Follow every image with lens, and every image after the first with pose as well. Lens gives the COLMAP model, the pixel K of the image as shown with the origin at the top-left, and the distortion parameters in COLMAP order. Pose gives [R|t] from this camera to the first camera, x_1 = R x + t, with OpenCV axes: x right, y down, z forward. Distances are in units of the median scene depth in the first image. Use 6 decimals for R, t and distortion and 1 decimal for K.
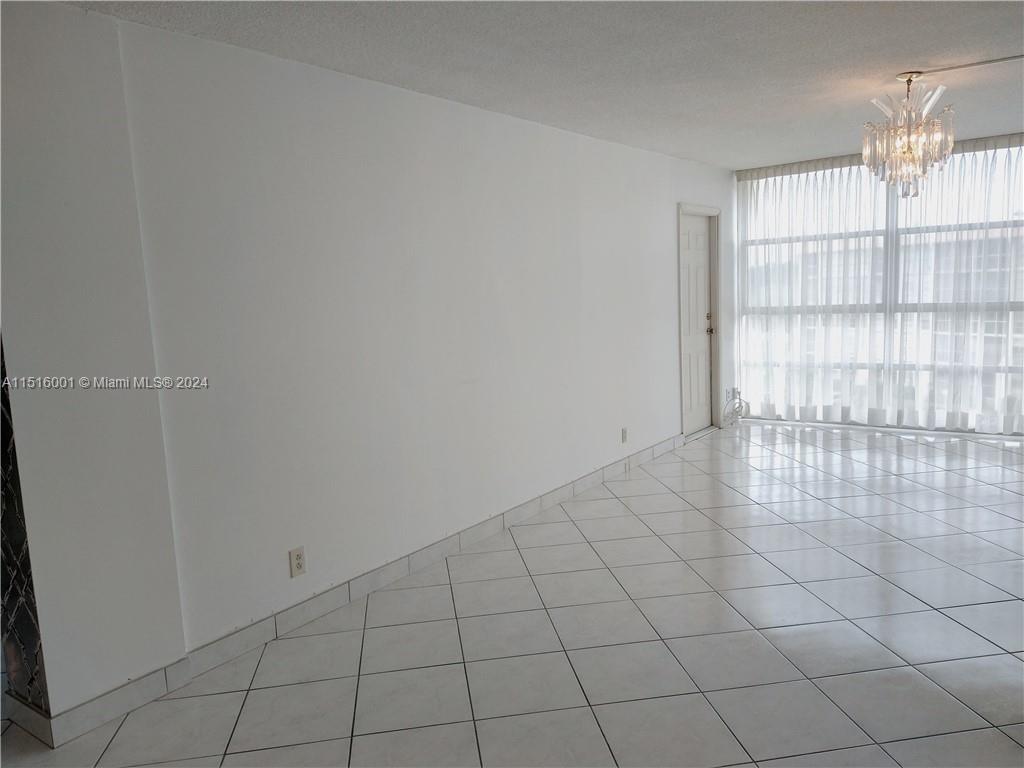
lens RADIAL K [[748.0, 0, 513.3], [0, 748.0, 381.2], [0, 0, 1]] dist [0.054144, -0.072871]
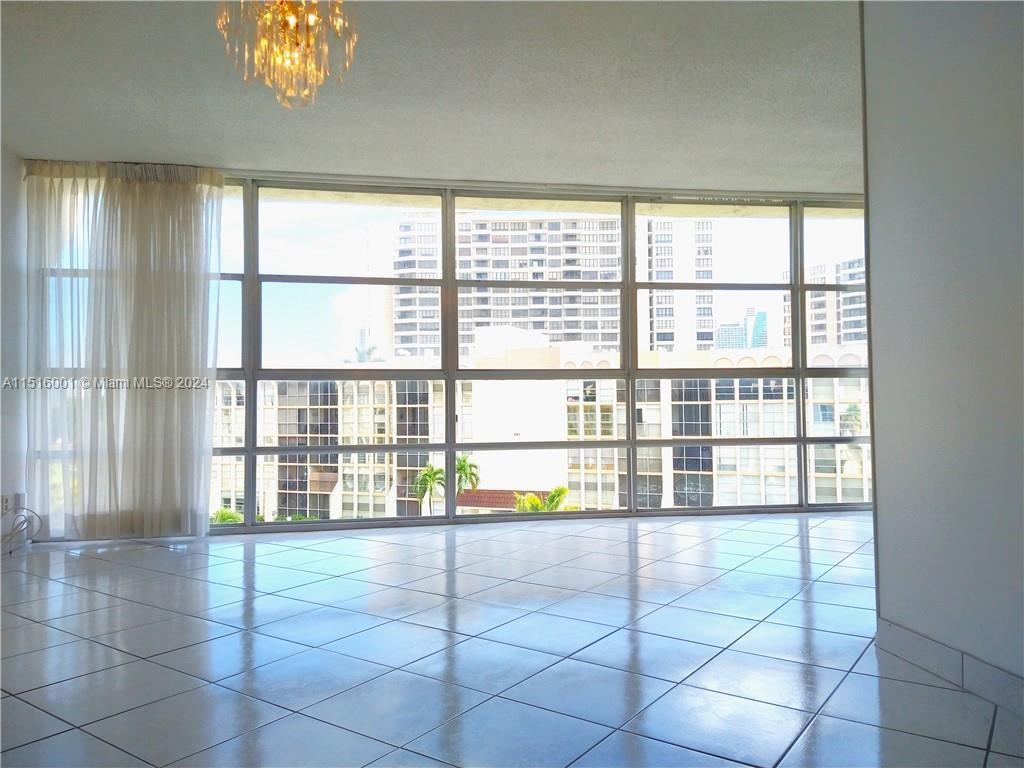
lens RADIAL K [[748.0, 0, 505.1], [0, 748.0, 377.3], [0, 0, 1]] dist [0.054144, -0.072871]
pose [[0.699471, 0.060847, 0.712066, 0.156996], [0.068705, 0.986028, -0.151748, 0.047231], [-0.711351, 0.155066, 0.685518, 0.333265]]
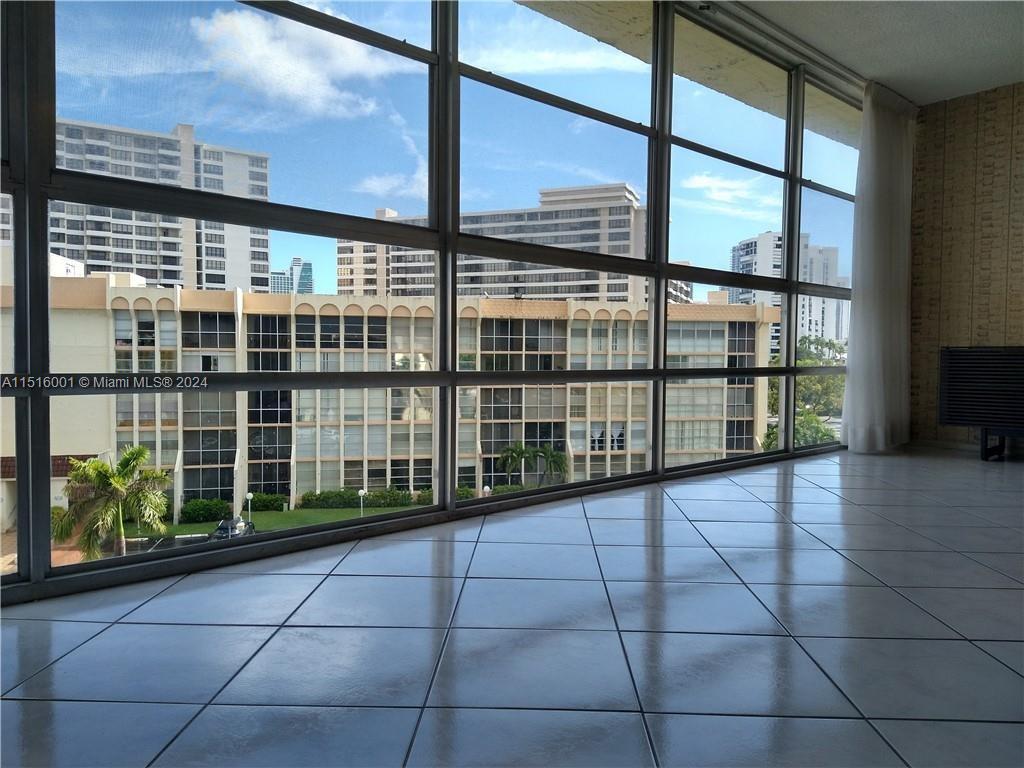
lens RADIAL K [[765.3, 0, 531.5], [0, 765.3, 382.0], [0, 0, 1]] dist [0.011929, 0.006712]
pose [[0.165197, 0.009711, 0.986213, 0.274323], [0.103009, 0.994313, -0.027046, 0.013635], [-0.980866, 0.106057, 0.163257, 0.820179]]
